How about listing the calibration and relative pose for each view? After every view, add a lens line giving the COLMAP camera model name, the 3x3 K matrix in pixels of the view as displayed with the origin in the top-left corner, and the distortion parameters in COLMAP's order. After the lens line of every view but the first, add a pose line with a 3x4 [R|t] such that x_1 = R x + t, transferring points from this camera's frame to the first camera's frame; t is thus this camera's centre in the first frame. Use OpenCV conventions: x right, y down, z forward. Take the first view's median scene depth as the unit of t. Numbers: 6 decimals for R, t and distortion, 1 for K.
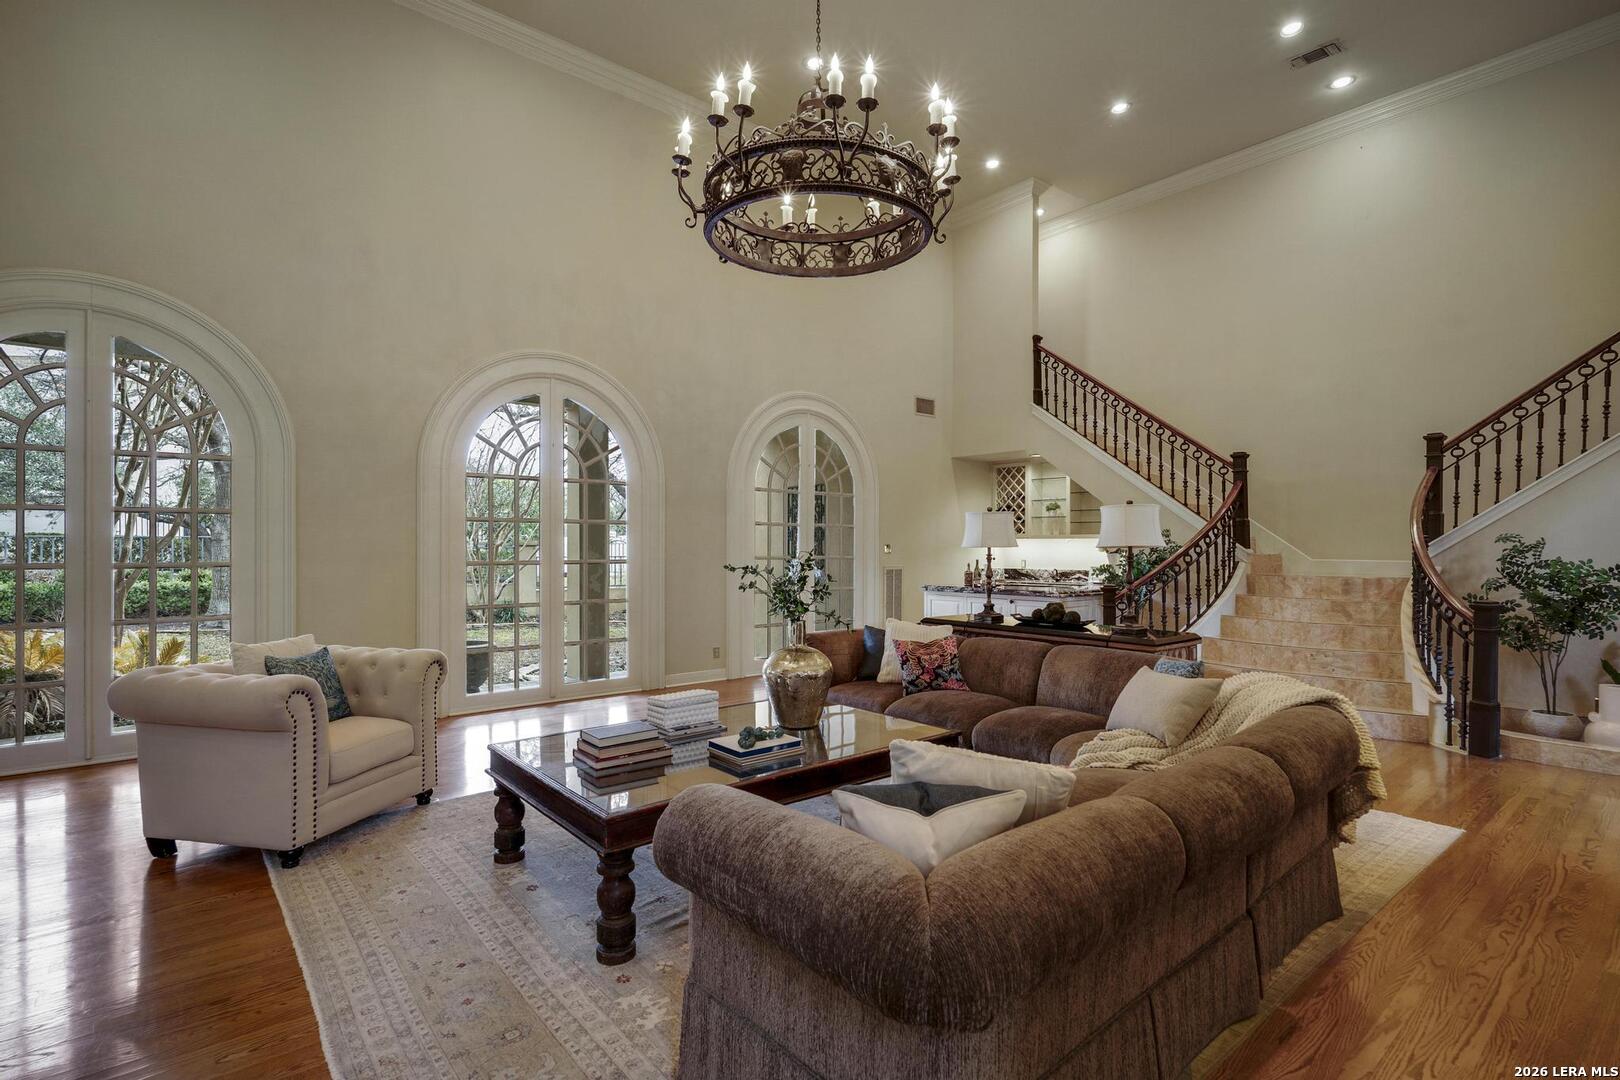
lens RADIAL K [[776.7, 0, 806.0], [0, 776.7, 554.4], [0, 0, 1]] dist [-0.000223, 0.001204]
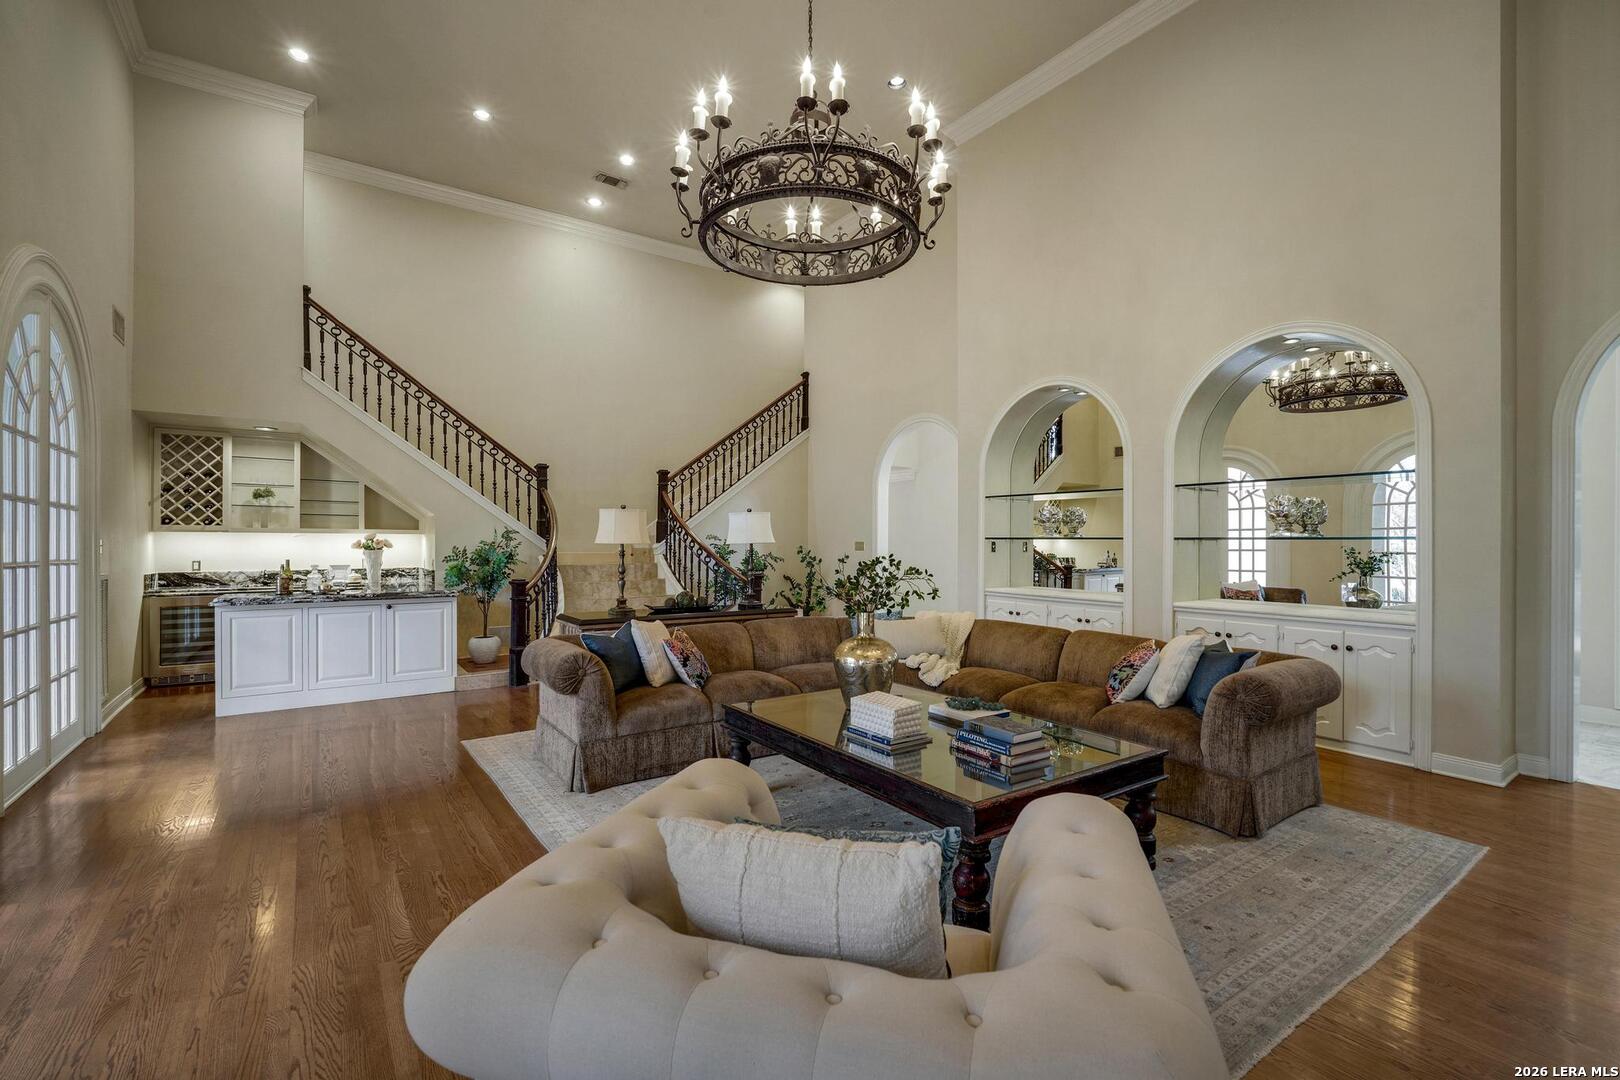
lens RADIAL K [[712.2, 0, 807.7], [0, 712.2, 548.2], [0, 0, 1]] dist [-0.008024, -0.000089]
pose [[0.086015, -0.009345, 0.996250, -0.599716], [0.009894, 0.999915, 0.008525, -0.007841], [-0.996245, 0.009124, 0.086101, 0.597939]]
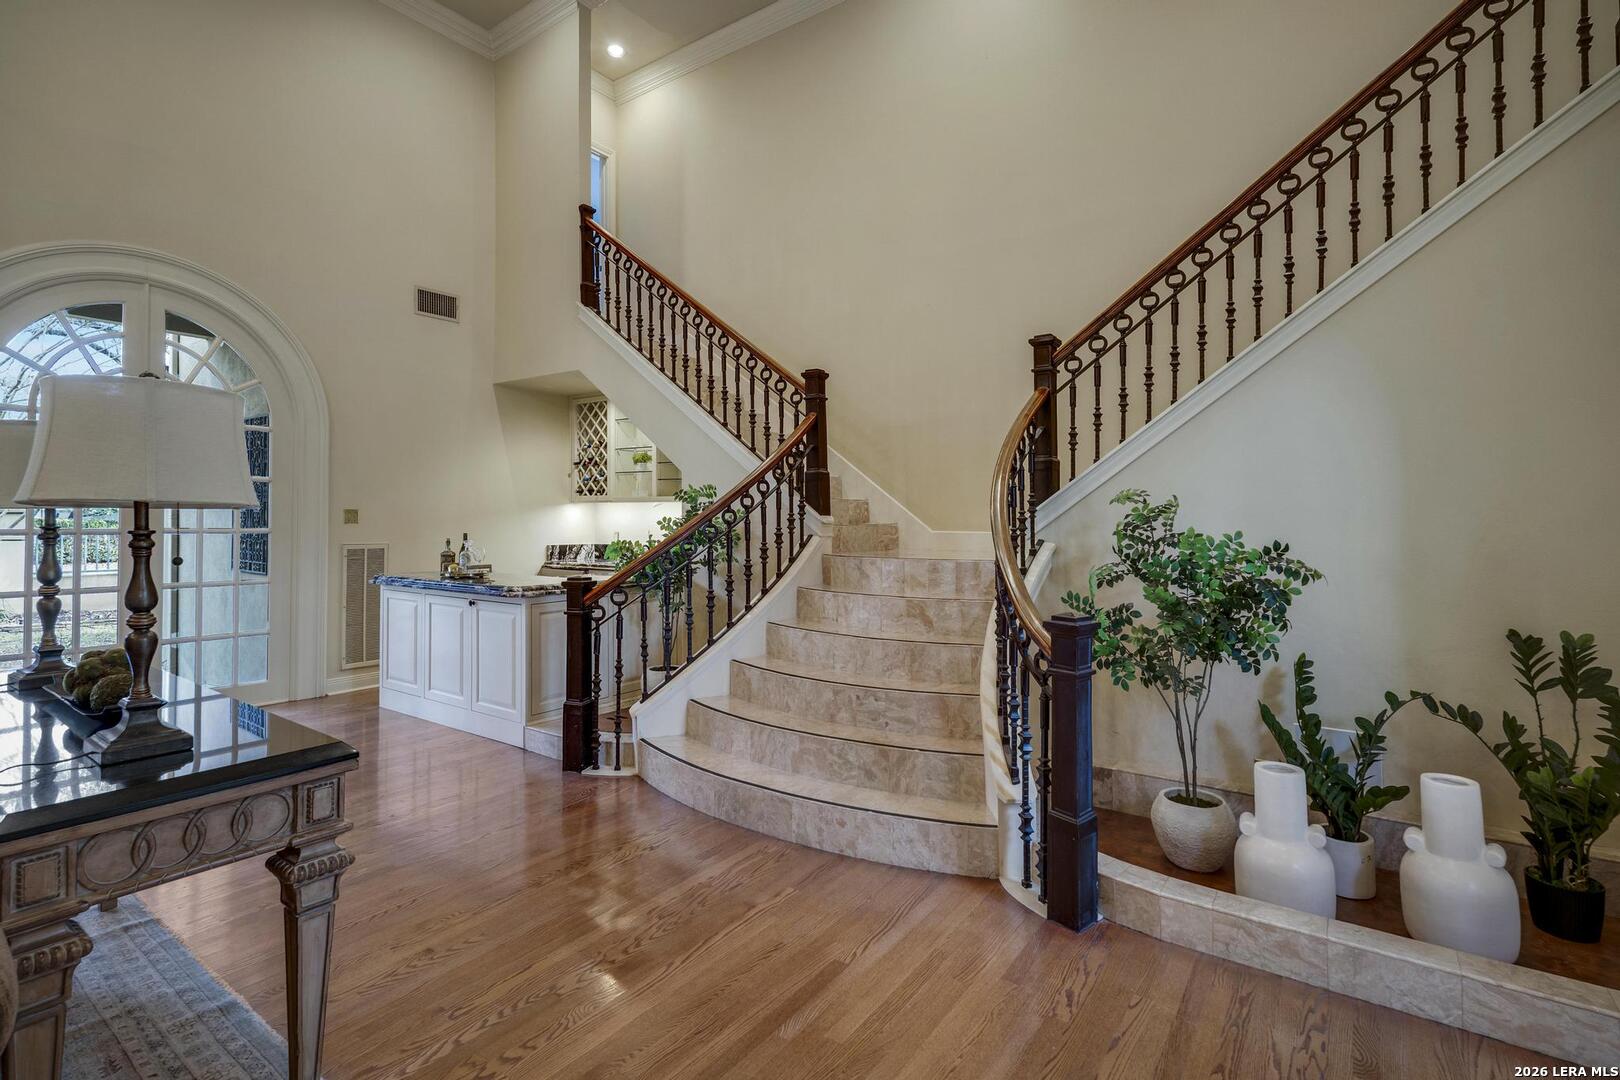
lens RADIAL K [[776.7, 0, 806.0], [0, 776.7, 489.9], [0, 0, 1]] dist [-0.000223, 0.001204]
pose [[0.969238, 0.006043, 0.246051, 0.465766], [0.004378, 0.999117, -0.041781, -0.001800], [-0.246086, 0.041573, 0.968356, 0.435349]]
